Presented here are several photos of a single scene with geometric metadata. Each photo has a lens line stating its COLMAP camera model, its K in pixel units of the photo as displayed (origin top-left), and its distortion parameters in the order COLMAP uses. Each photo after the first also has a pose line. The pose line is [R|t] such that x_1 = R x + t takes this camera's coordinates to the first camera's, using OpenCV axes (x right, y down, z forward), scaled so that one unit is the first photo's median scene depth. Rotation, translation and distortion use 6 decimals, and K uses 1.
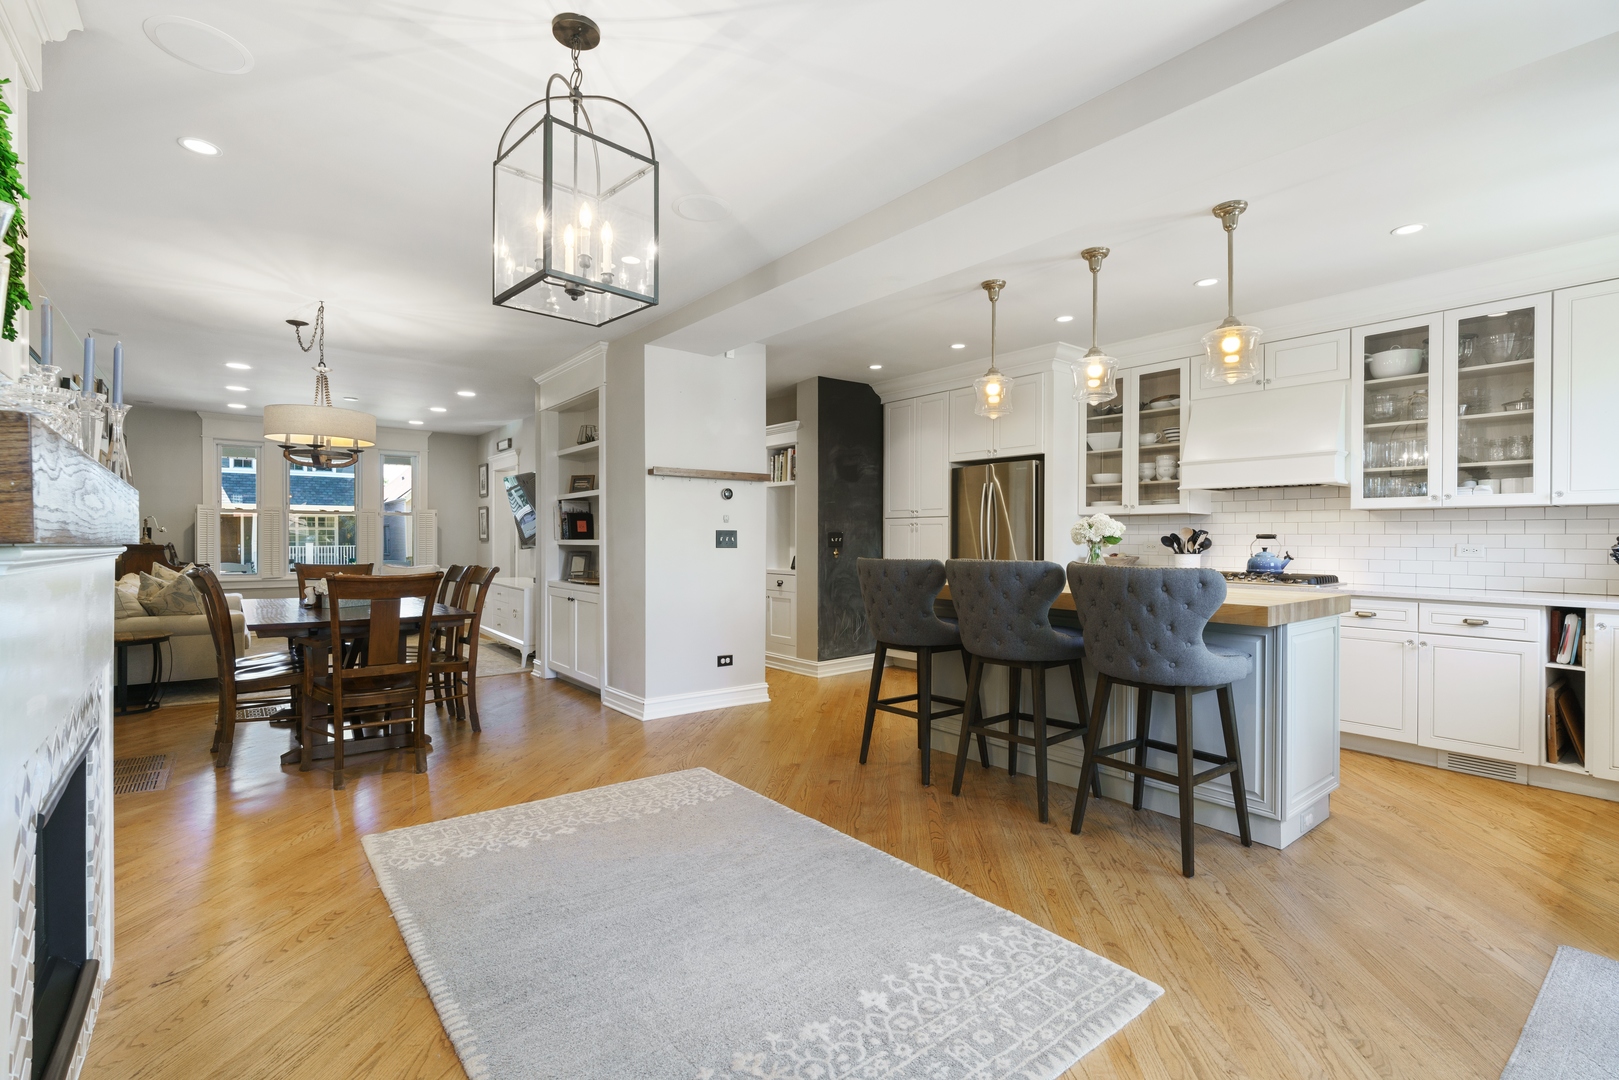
lens RADIAL K [[736.3, 0, 810.2], [0, 736.3, 546.0], [0, 0, 1]] dist [-0.007543, 0.002005]
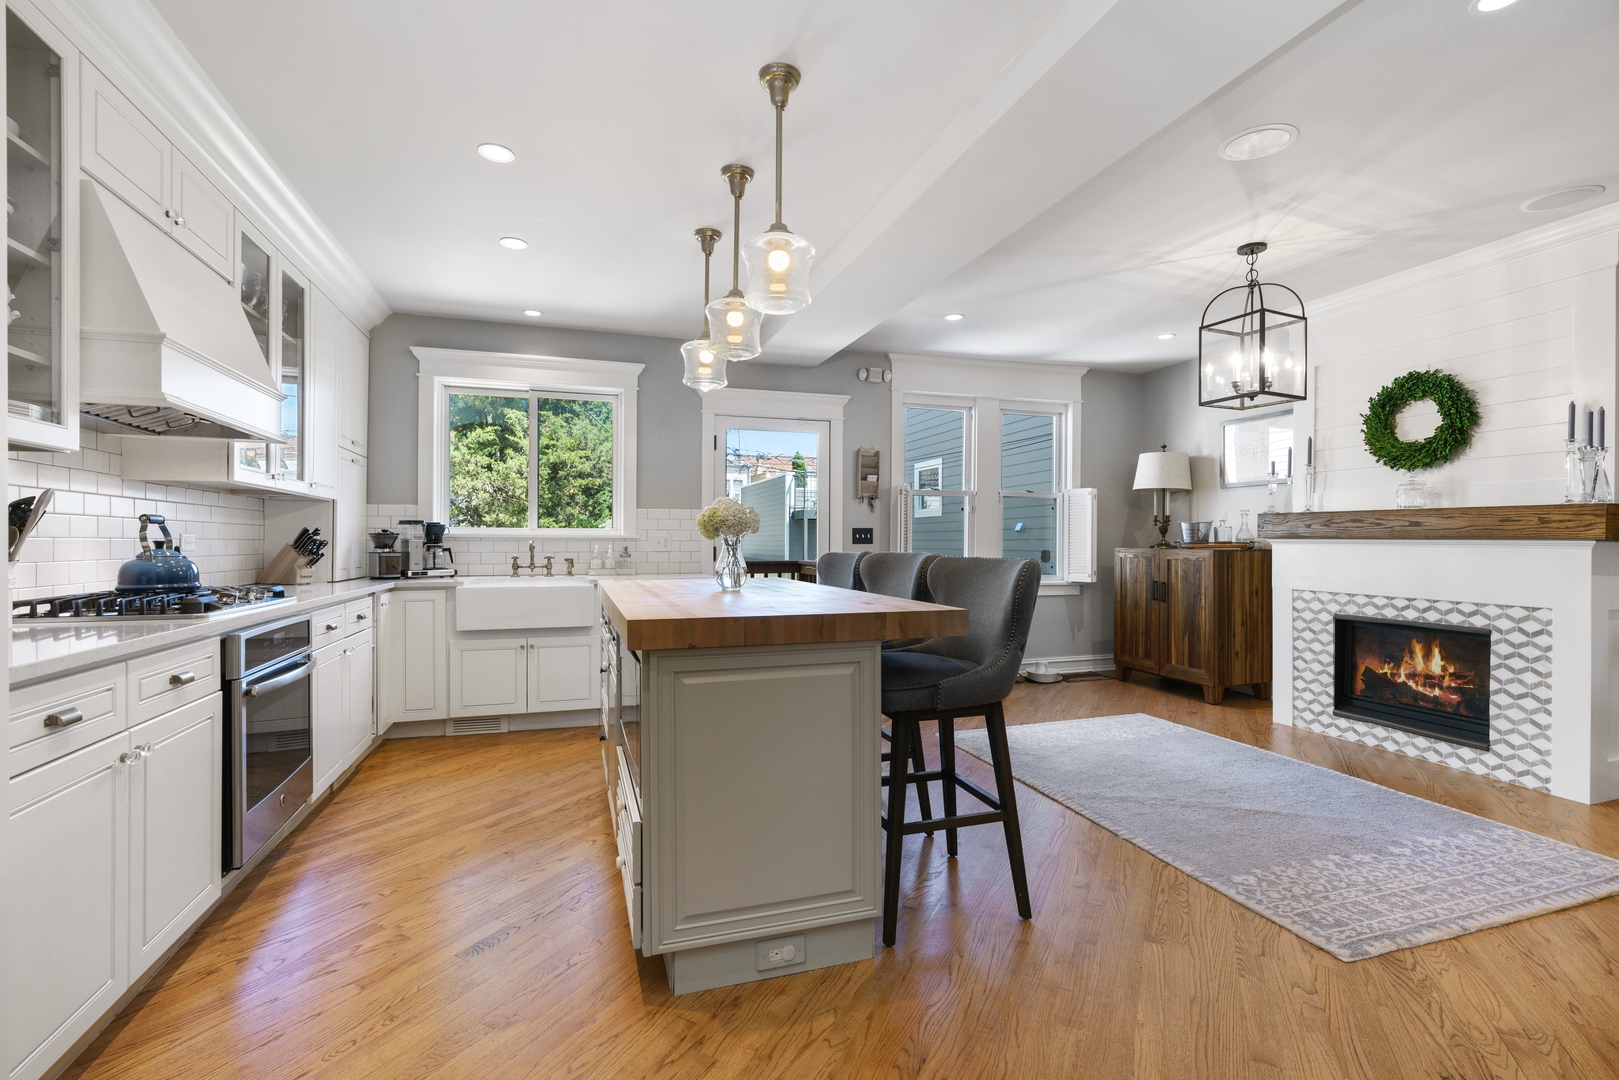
lens RADIAL K [[736.3, 0, 816.1], [0, 736.3, 542.3], [0, 0, 1]] dist [-0.007543, 0.002005]
pose [[-0.939417, -0.005873, 0.342726, 0.037507], [-0.005574, 0.999983, 0.001857, 0.007613], [-0.342731, -0.000166, -0.939434, 2.008273]]
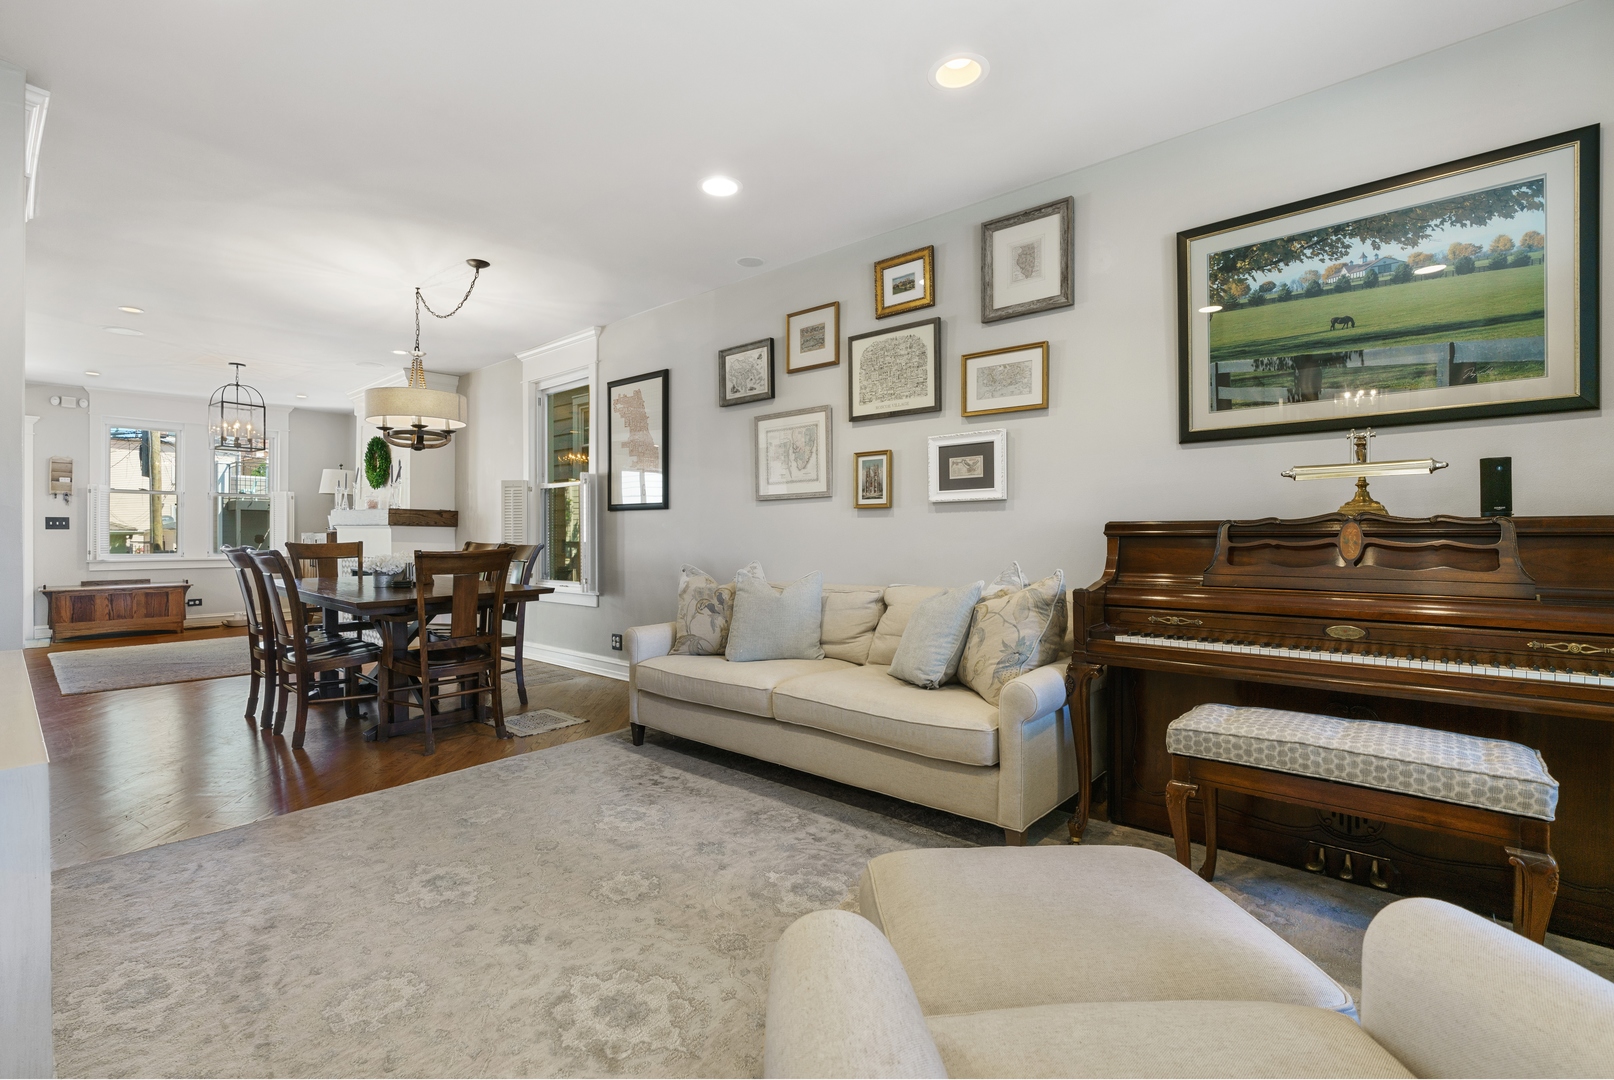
lens RADIAL K [[734.0, 0, 807.0], [0, 734.0, 540.2], [0, 0, 1]] dist [-0.007543, 0.002005]
pose [[-0.985518, -0.002290, -0.169555, -1.540586], [-0.003147, 0.999984, 0.004785, 0.032882], [0.169541, 0.005249, -0.985509, 3.080547]]
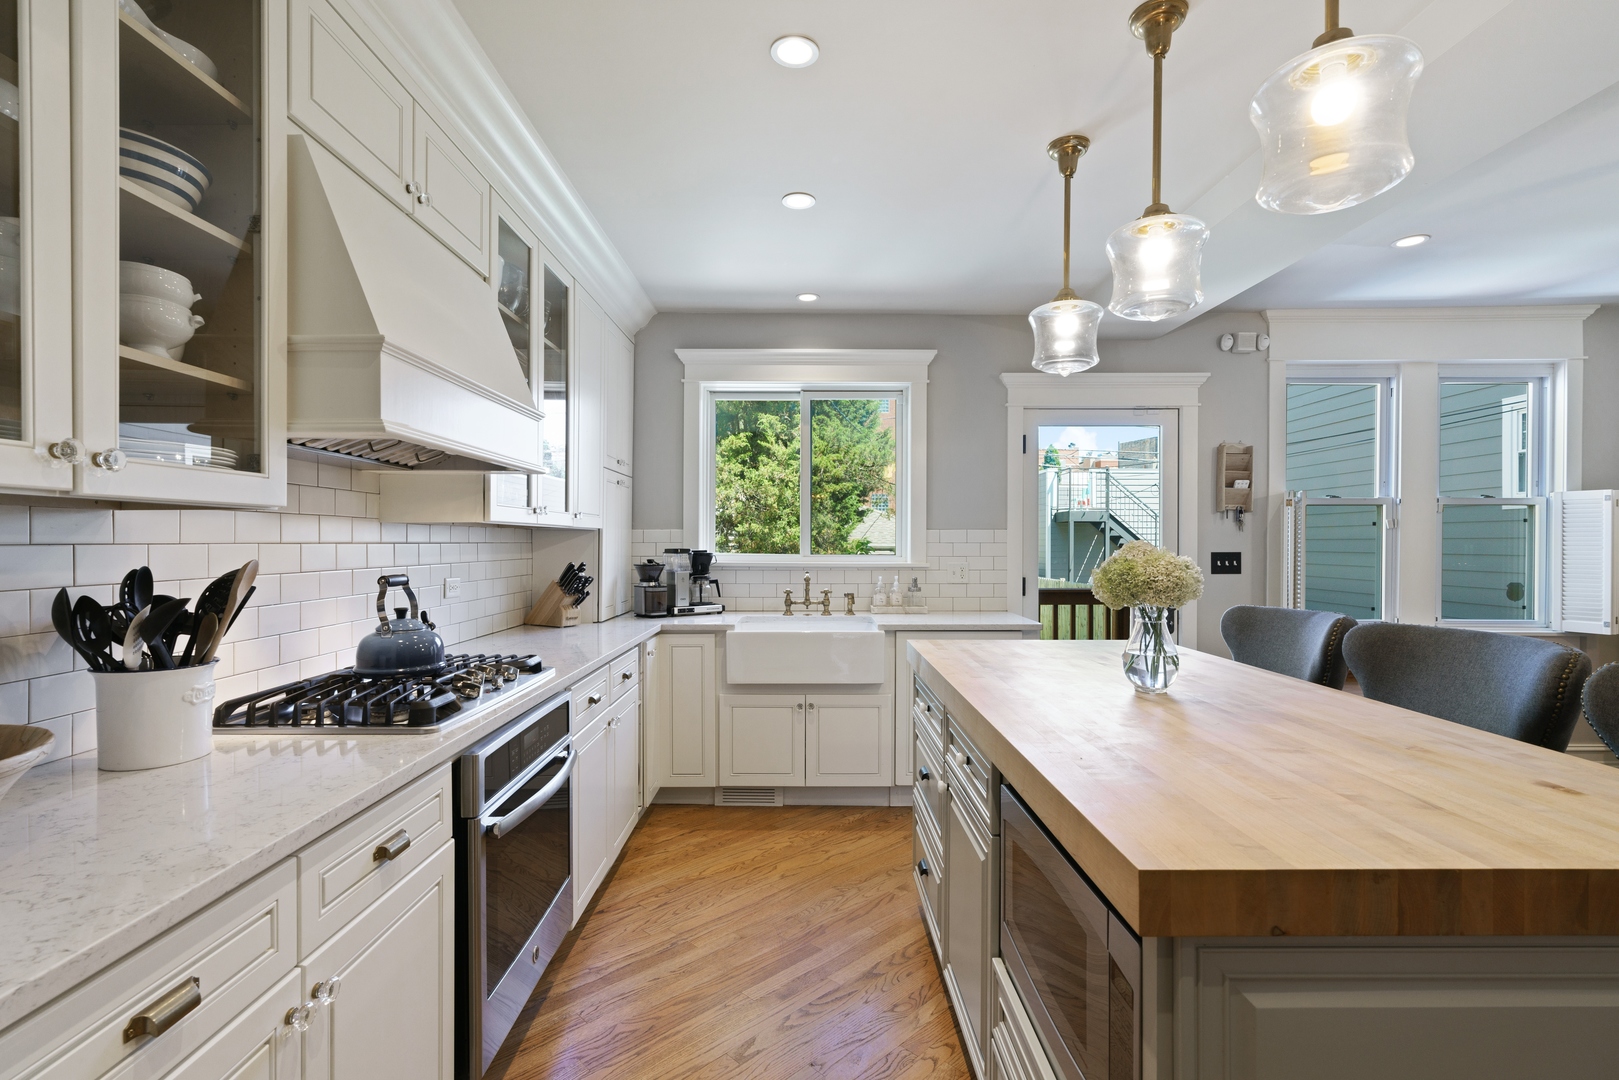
lens RADIAL K [[763.3, 0, 807.6], [0, 763.3, 543.8], [0, 0, 1]] dist [-0.006029, 0.000756]
pose [[-0.783068, -0.007703, 0.621888, 0.302840], [-0.004565, 0.999968, 0.006637, -0.048357], [-0.621919, 0.002358, -0.783078, 1.800545]]
